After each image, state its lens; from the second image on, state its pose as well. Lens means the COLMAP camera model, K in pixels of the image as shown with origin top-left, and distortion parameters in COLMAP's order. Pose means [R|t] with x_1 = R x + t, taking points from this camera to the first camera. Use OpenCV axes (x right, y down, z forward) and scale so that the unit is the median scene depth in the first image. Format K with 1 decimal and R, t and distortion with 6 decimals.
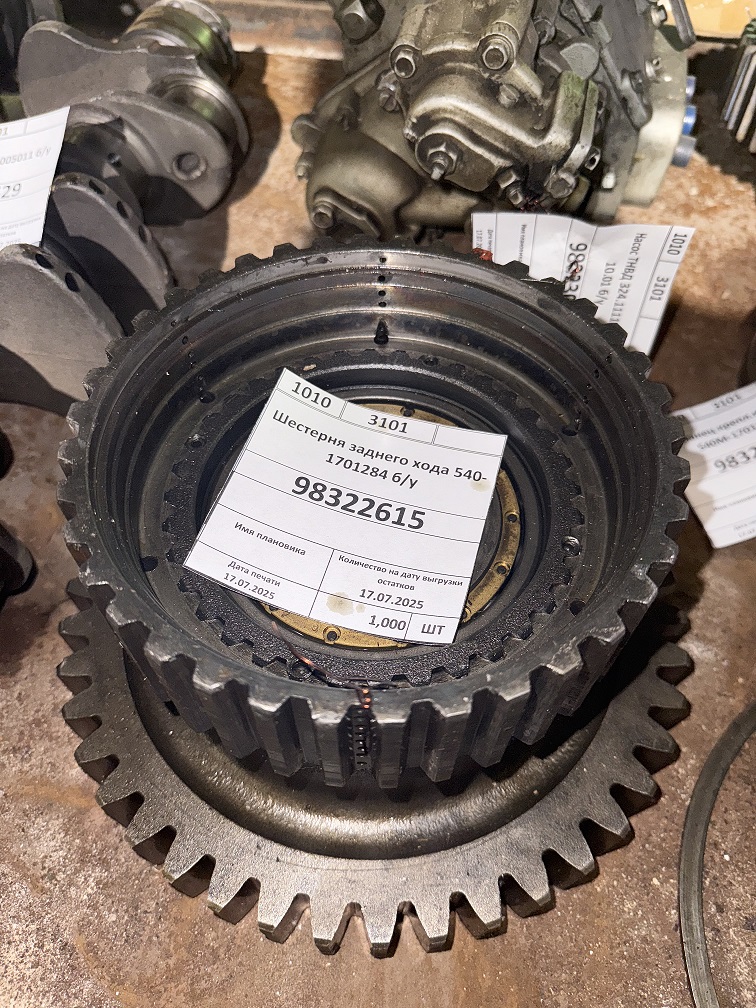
lens RADIAL K [[730.8, 0, 381.6], [0, 730.8, 504.1], [0, 0, 1]] dist [-0.018830, 0.000777]
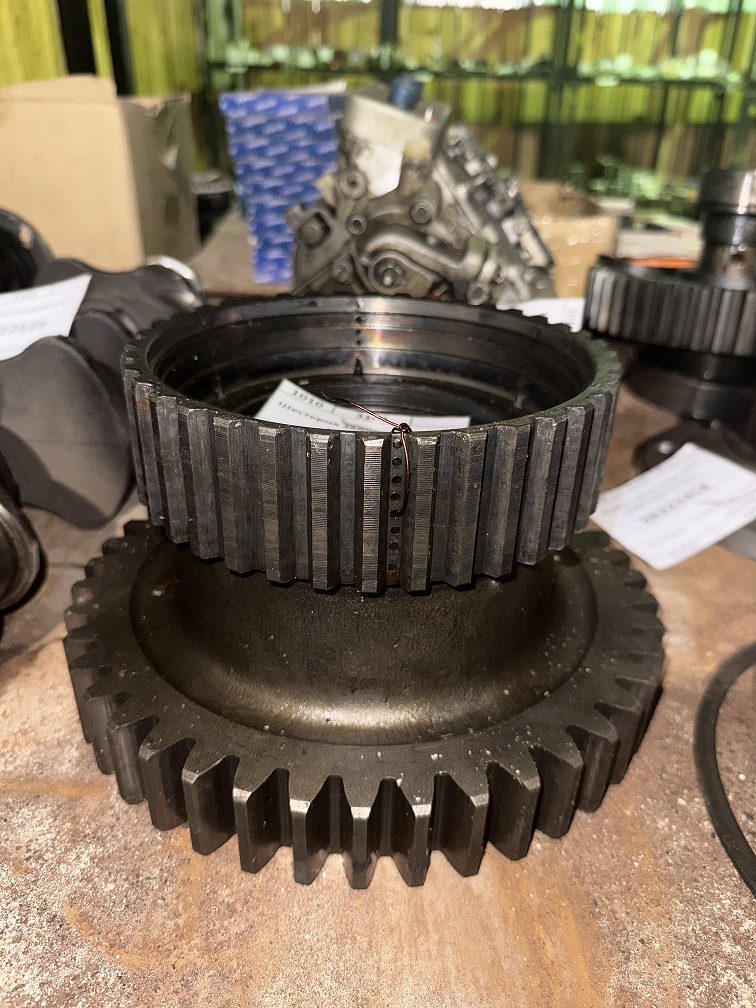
lens RADIAL K [[730.8, 0, 381.6], [0, 730.8, 504.1], [0, 0, 1]] dist [-0.018830, 0.000777]
pose [[0.991741, -0.041182, 0.121466, -0.129269], [0.090505, 0.895745, -0.435258, 0.555085], [-0.090878, 0.442656, 0.892074, -0.020563]]
